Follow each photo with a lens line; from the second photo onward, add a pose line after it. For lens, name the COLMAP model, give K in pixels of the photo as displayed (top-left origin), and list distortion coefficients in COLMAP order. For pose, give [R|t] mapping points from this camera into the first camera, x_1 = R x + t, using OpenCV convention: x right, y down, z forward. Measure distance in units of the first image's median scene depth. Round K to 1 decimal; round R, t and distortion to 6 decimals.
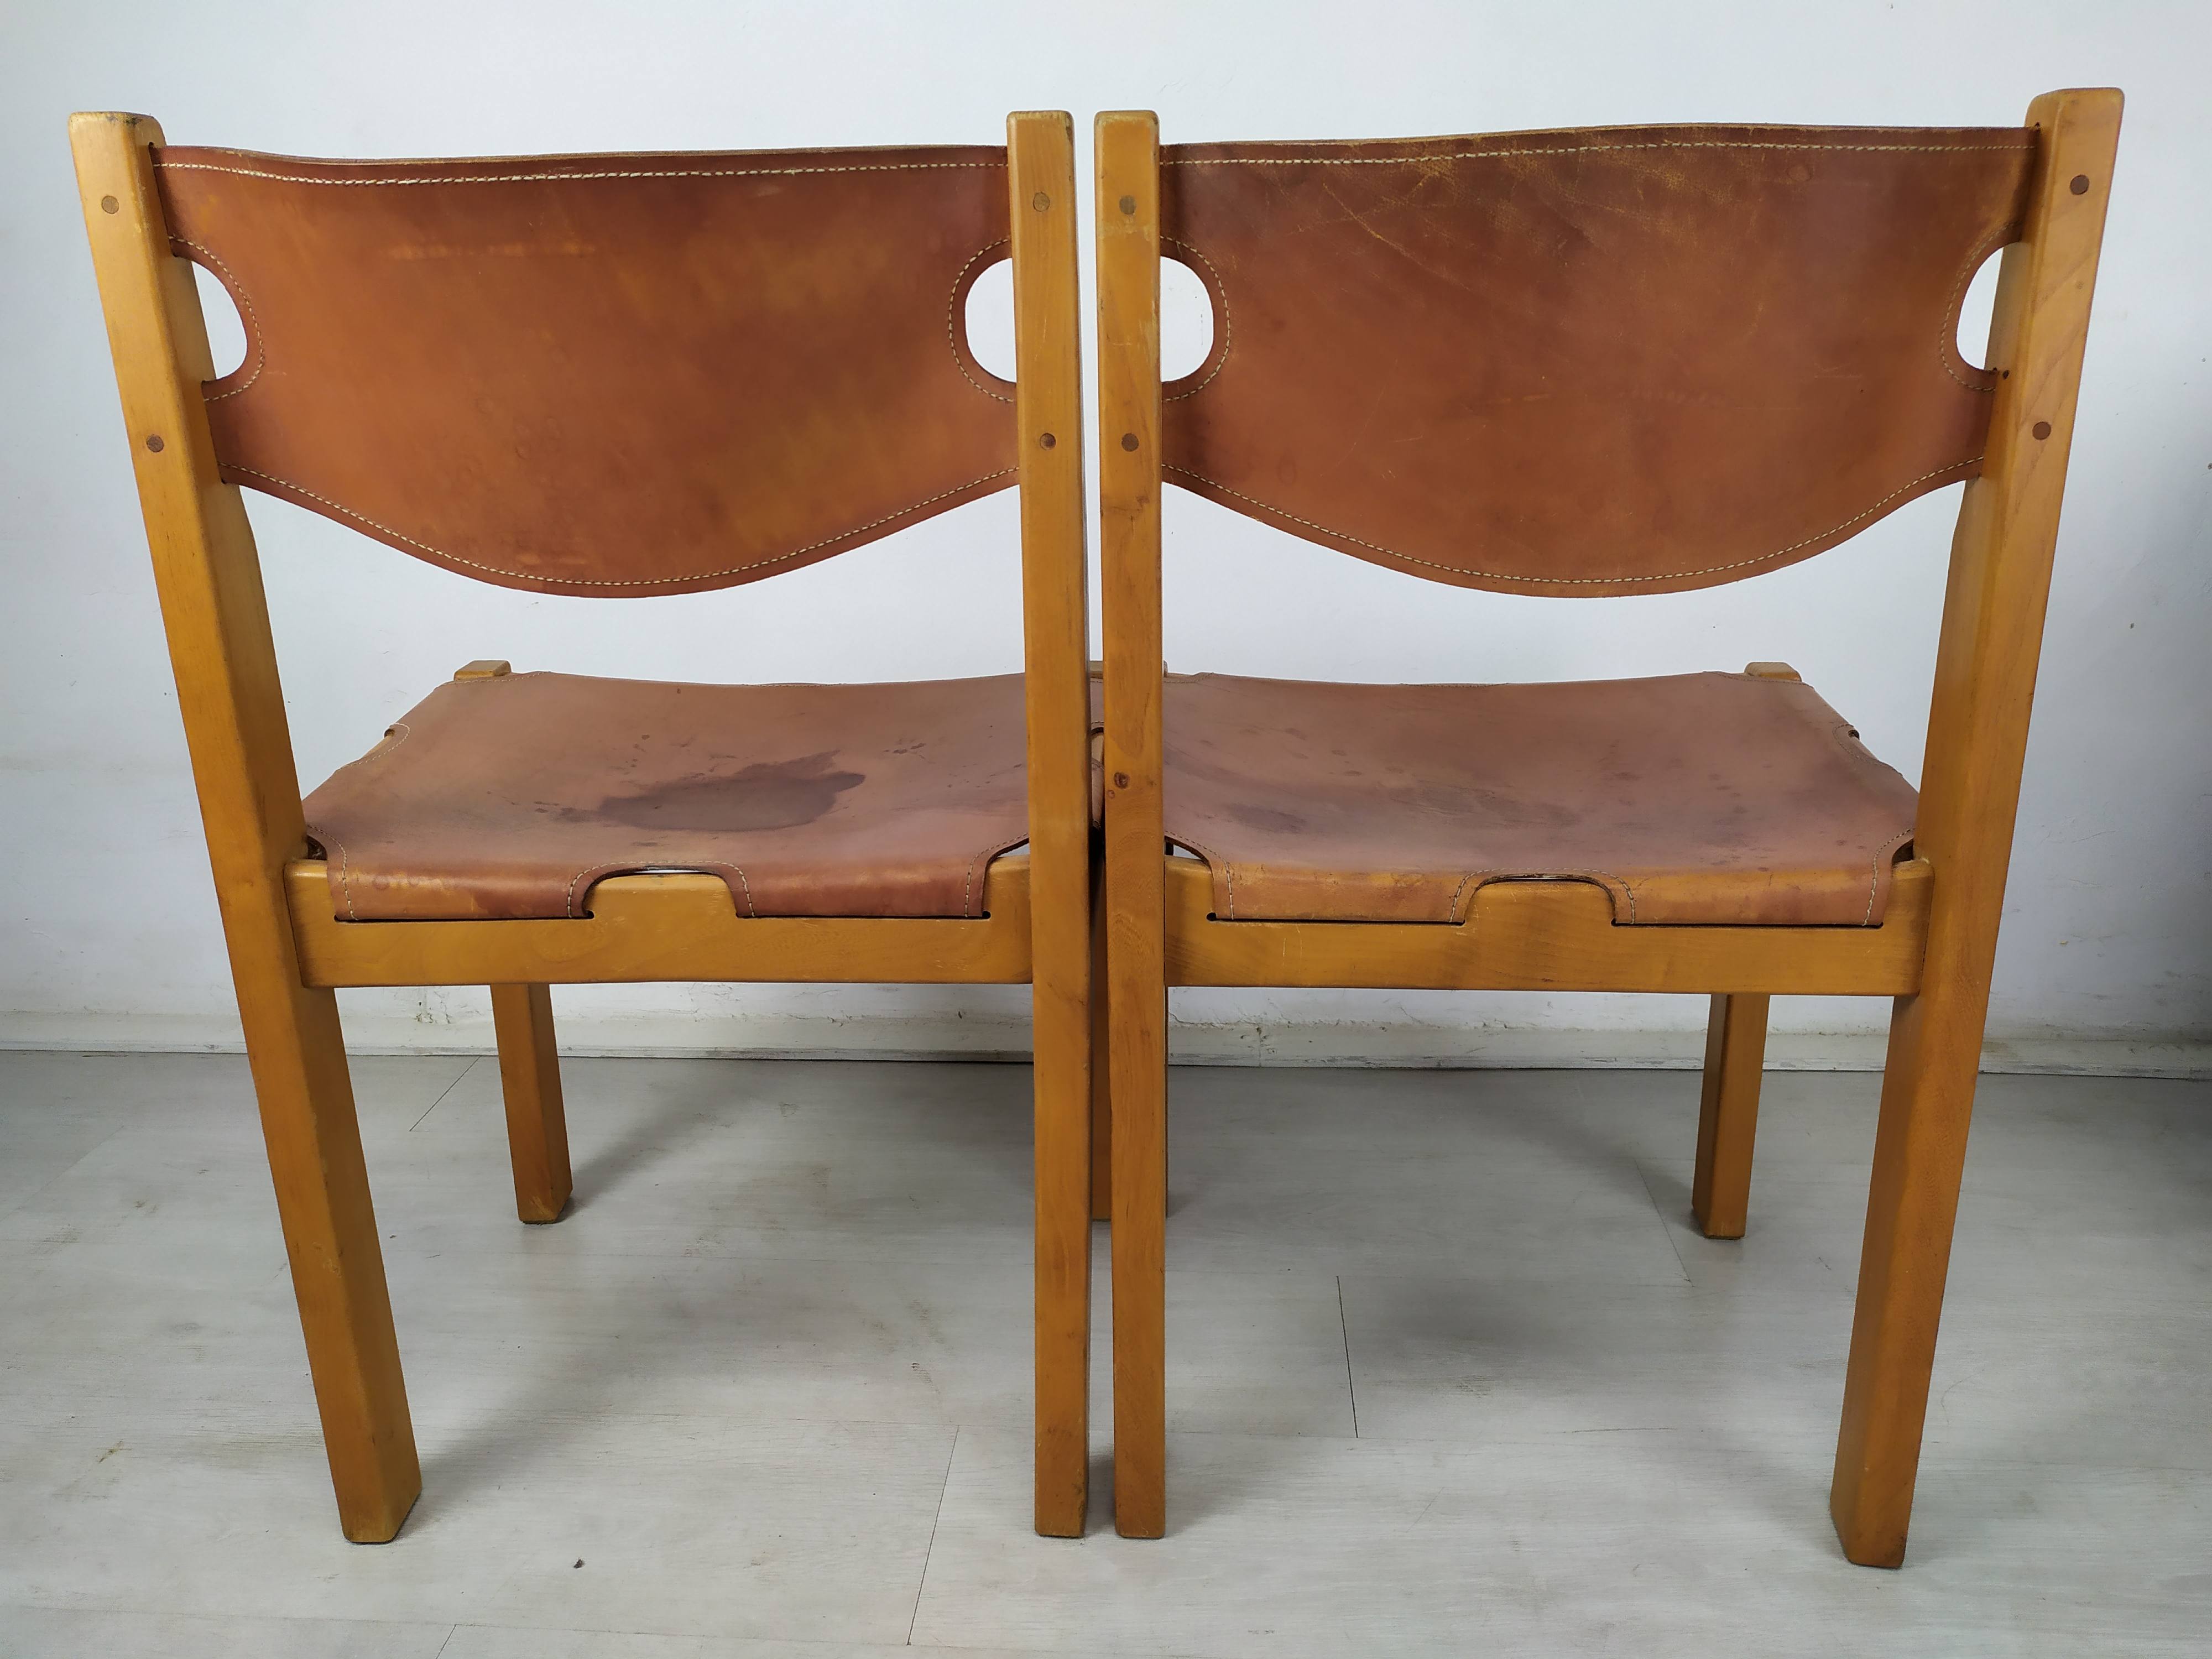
lens RADIAL K [[1672.7, 0, 1127.1], [0, 1672.7, 815.3], [0, 0, 1]] dist [0.041234, -0.041257]
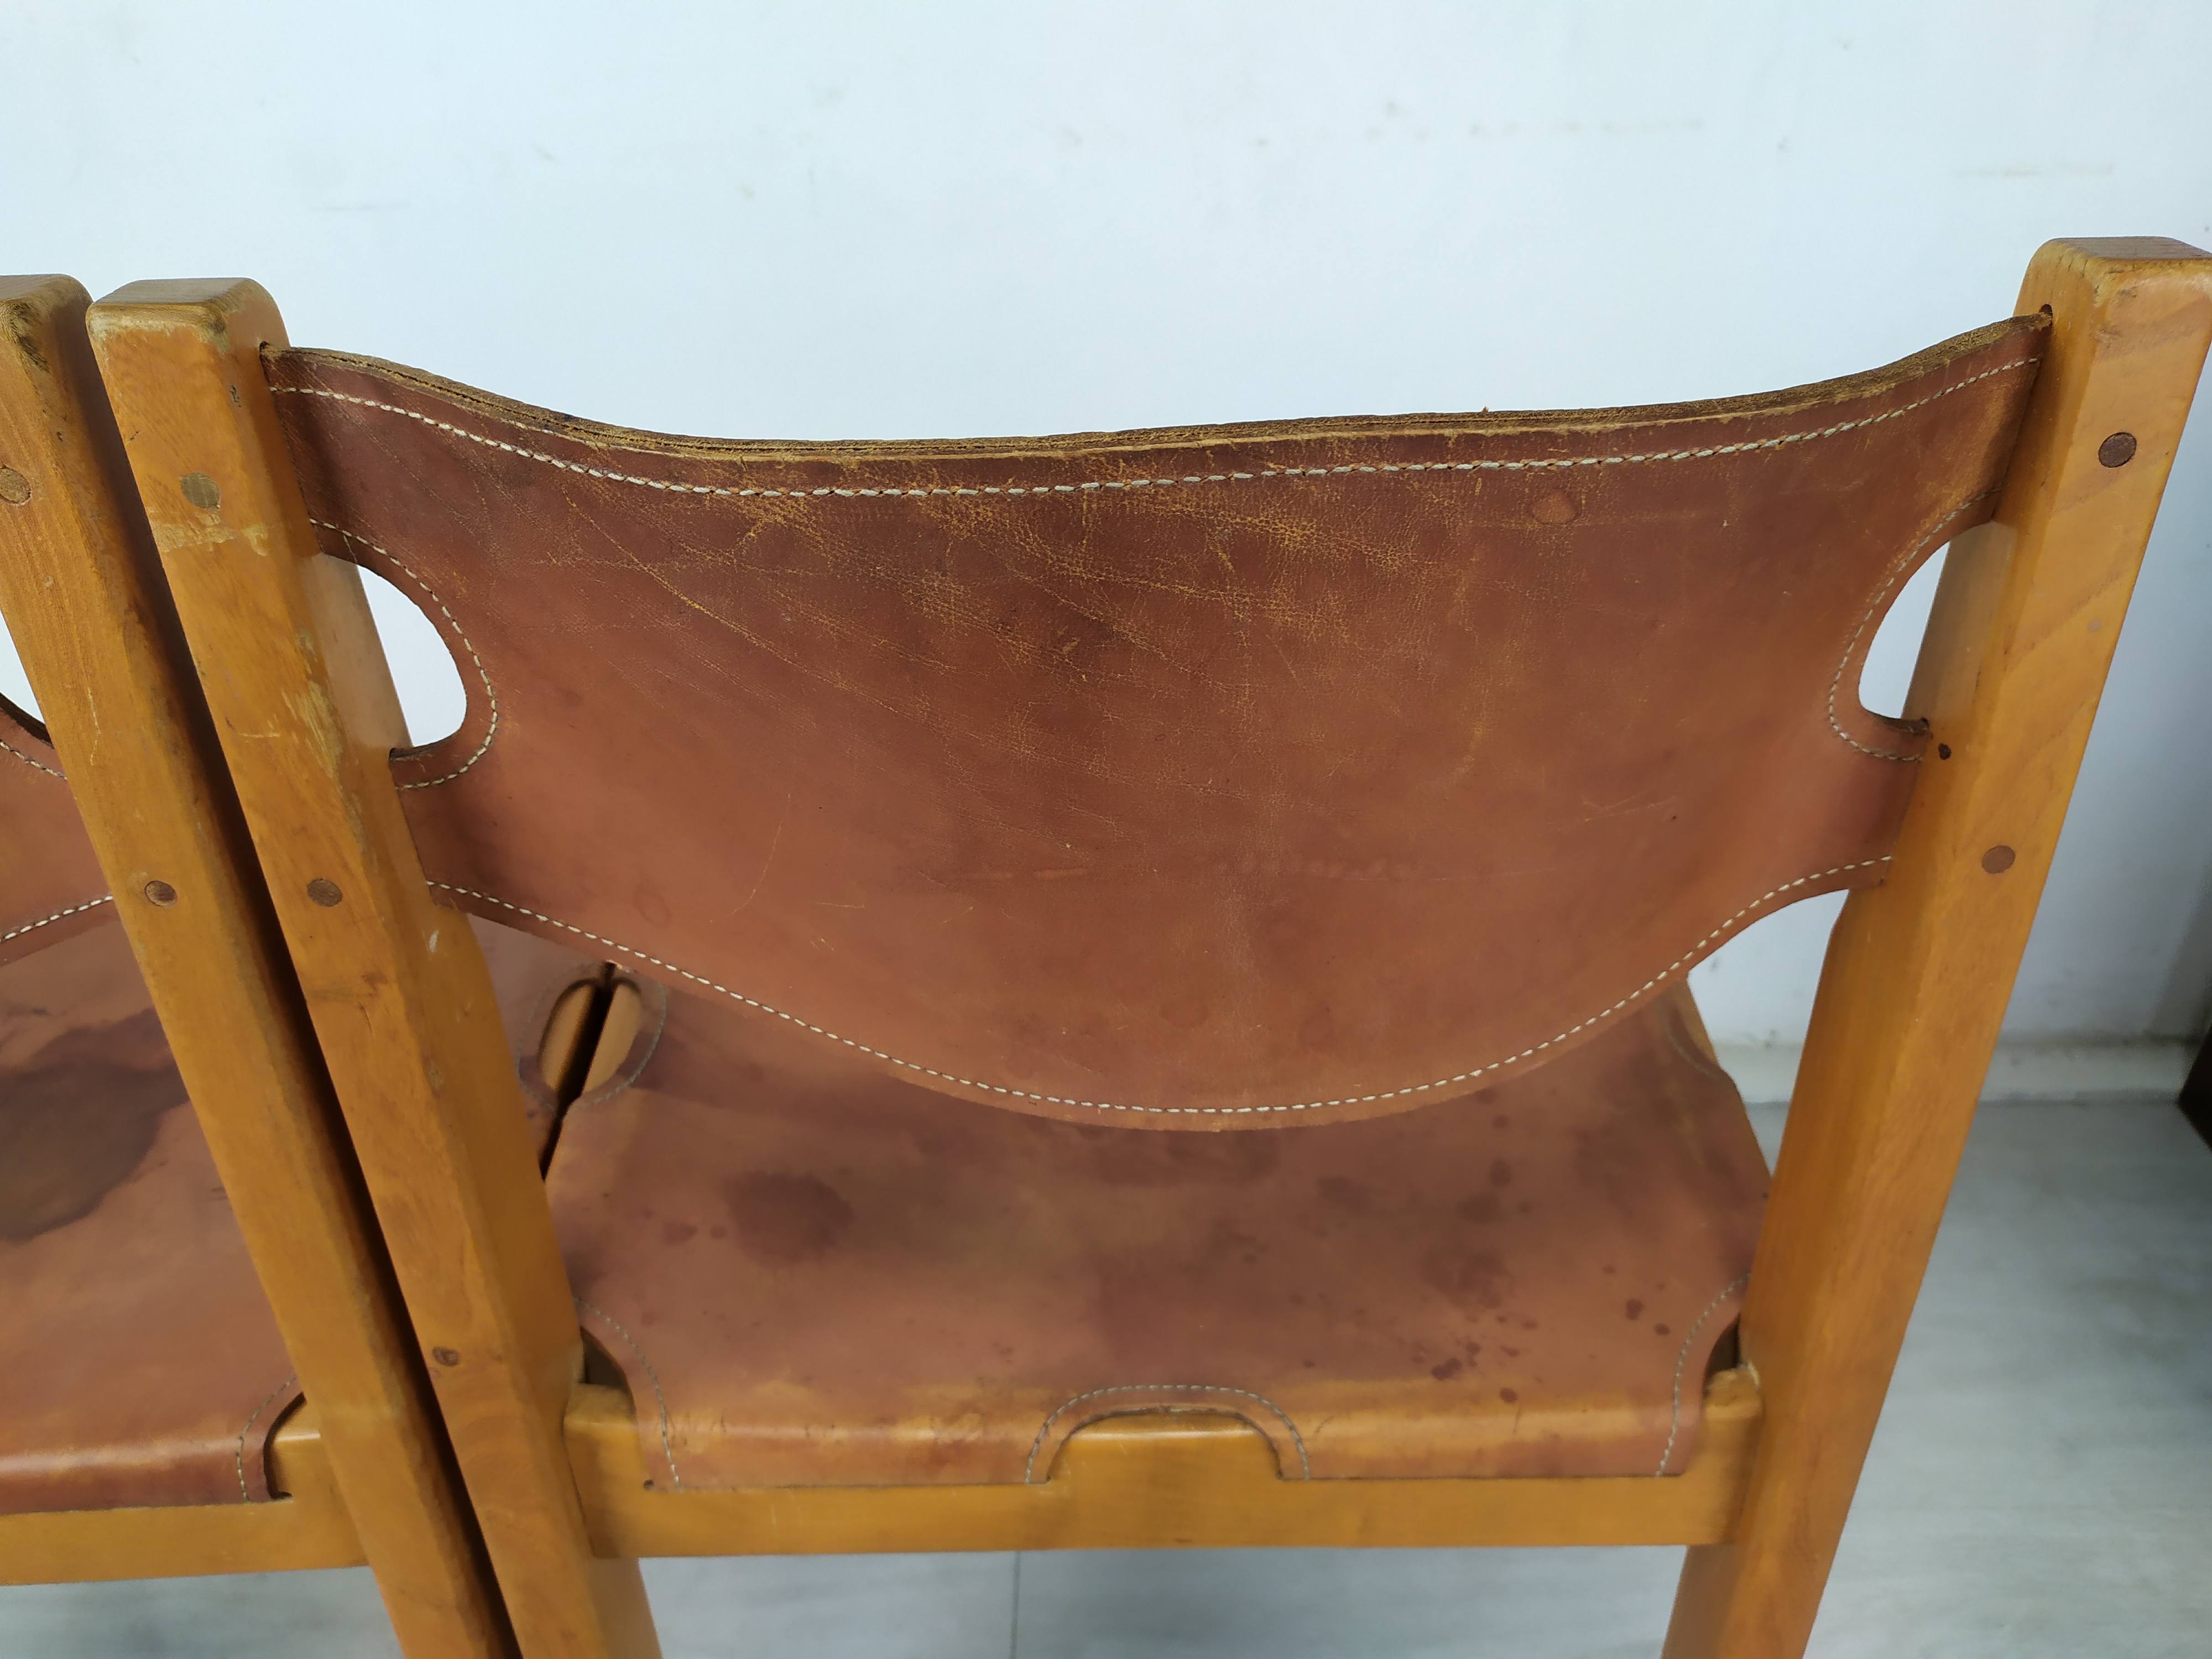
lens RADIAL K [[1672.7, 0, 1127.1], [0, 1672.7, 815.3], [0, 0, 1]] dist [0.041234, -0.041257]
pose [[0.997496, -0.031270, 0.063427, 0.227424], [0.016908, 0.976369, 0.215445, -0.368701], [-0.068665, -0.213834, 0.974454, 0.492232]]
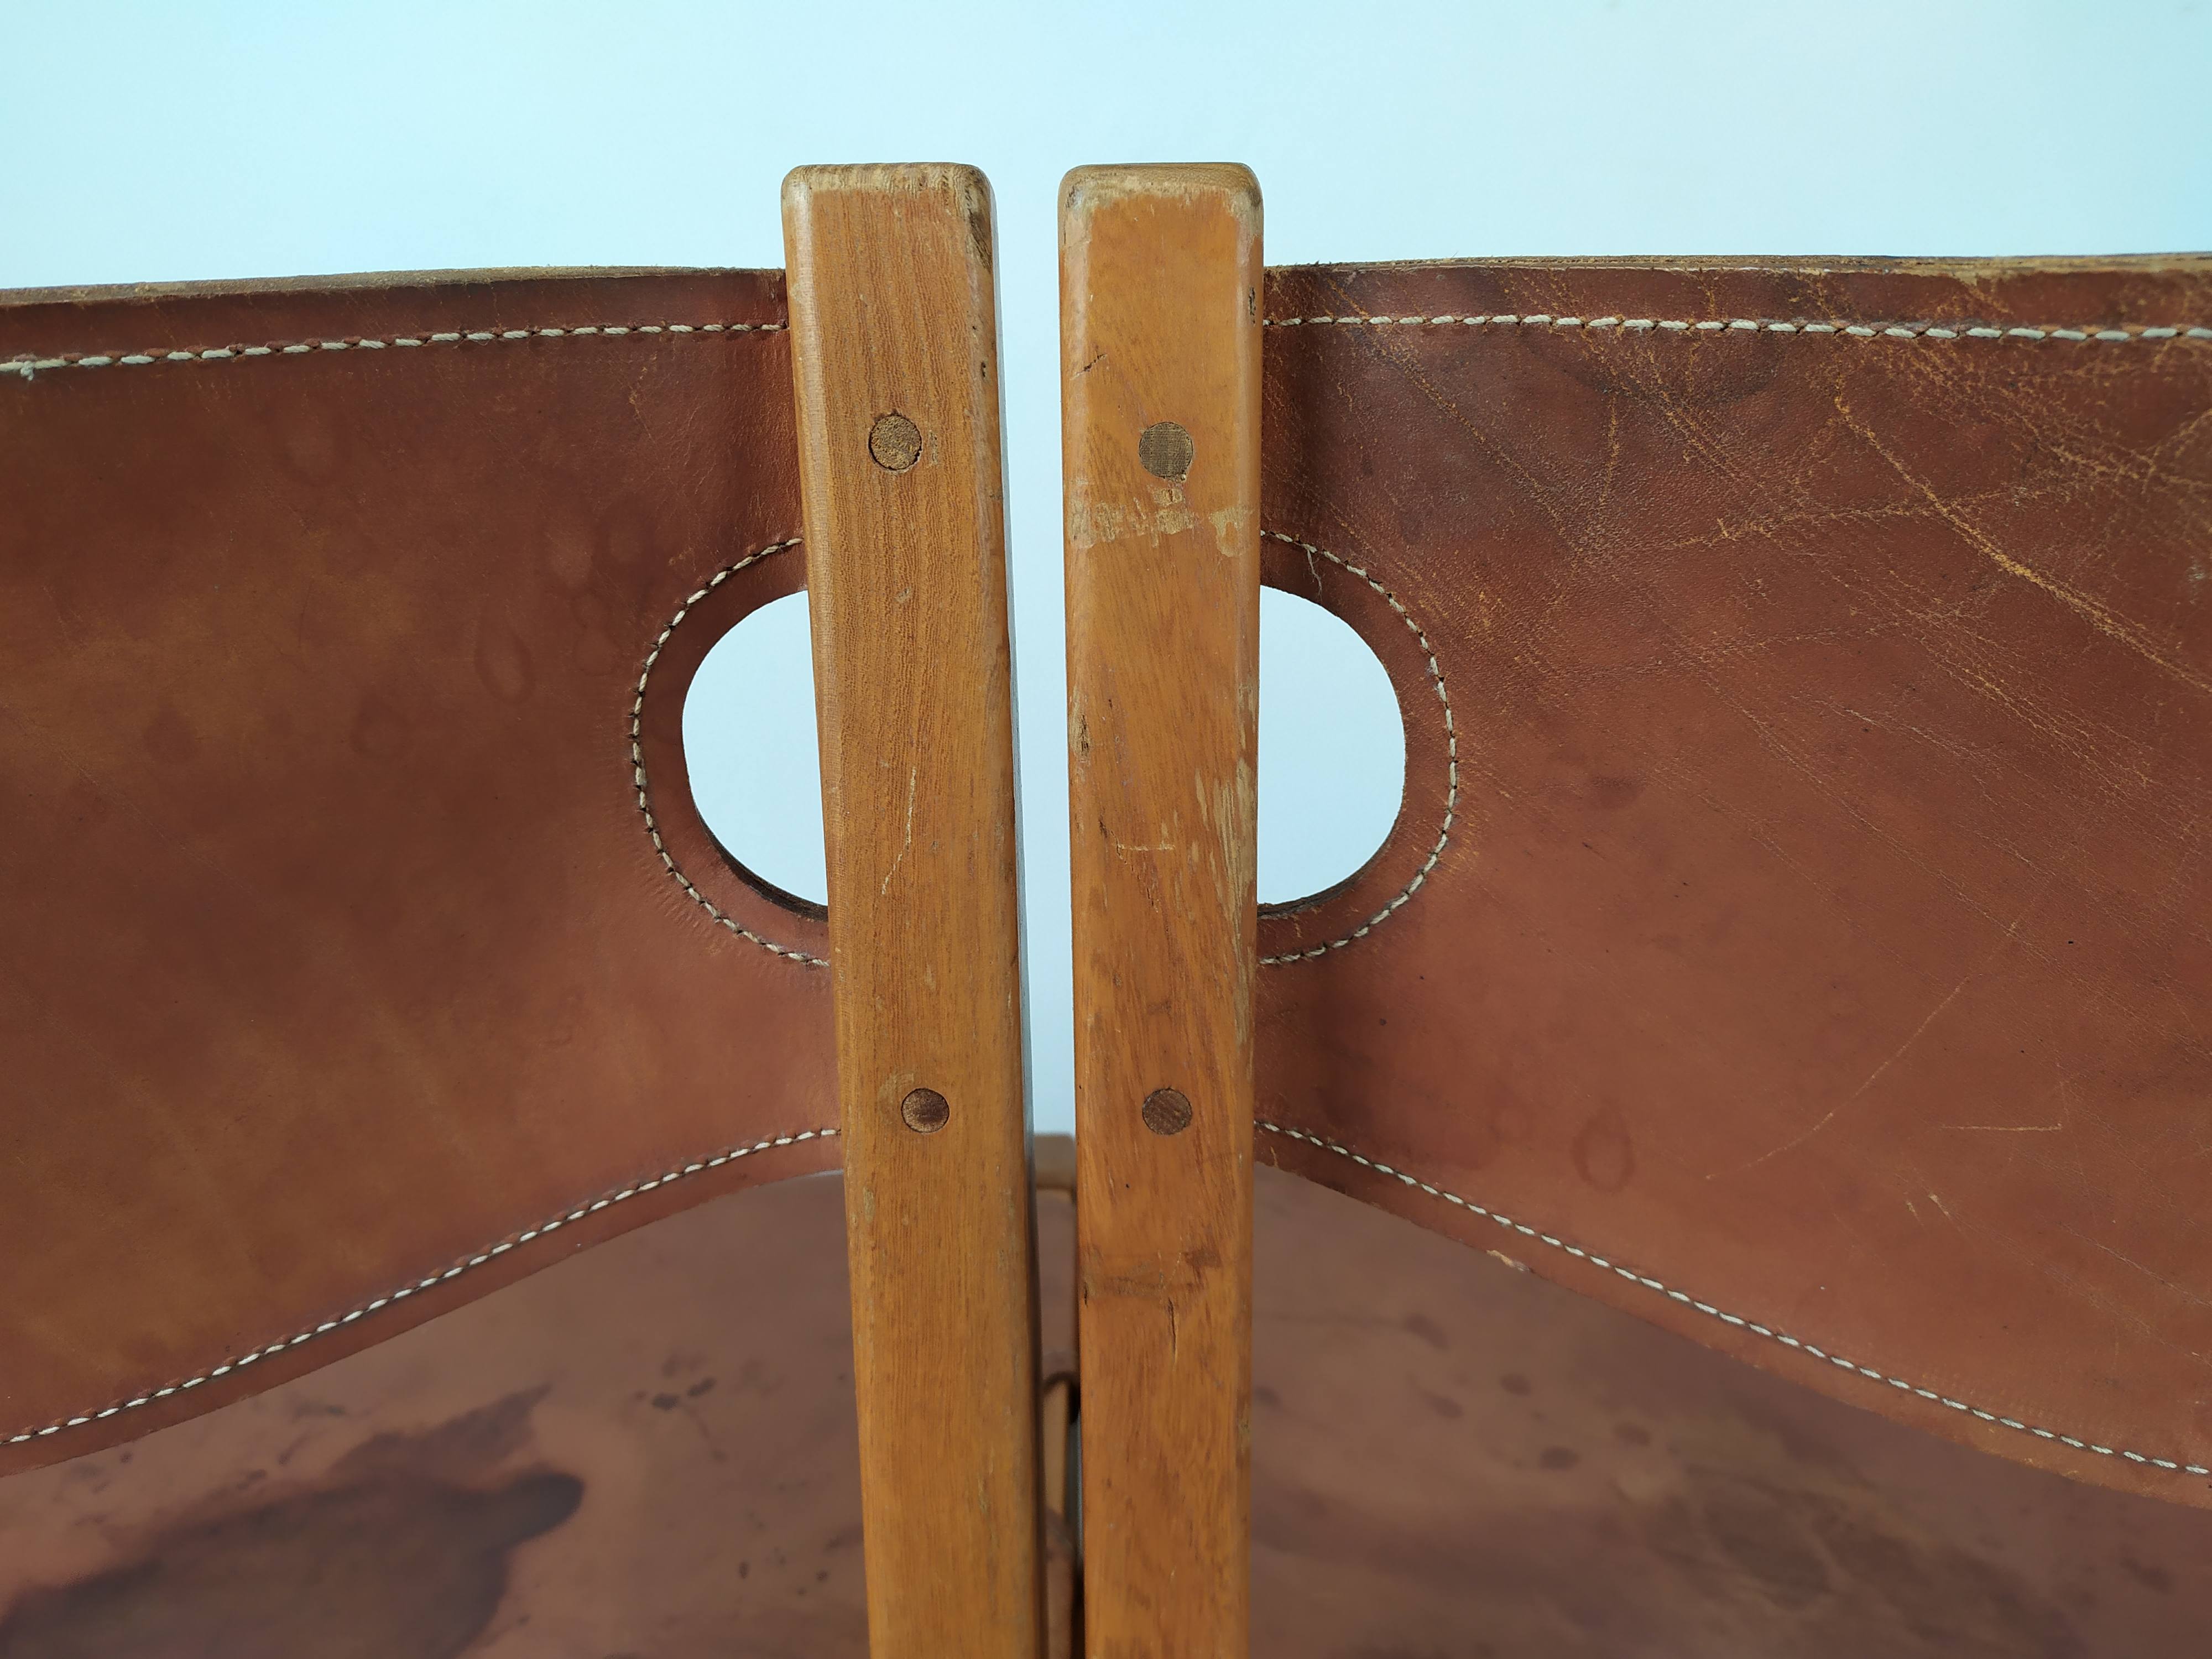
lens RADIAL K [[1742.0, 0, 1115.6], [0, 1742.0, 815.9], [0, 0, 1]] dist [0.003622, -0.022187]
pose [[0.999296, -0.011918, 0.035578, -0.021514], [0.013893, 0.998347, -0.055777, -0.272875], [-0.034855, 0.056232, 0.997809, 0.667472]]
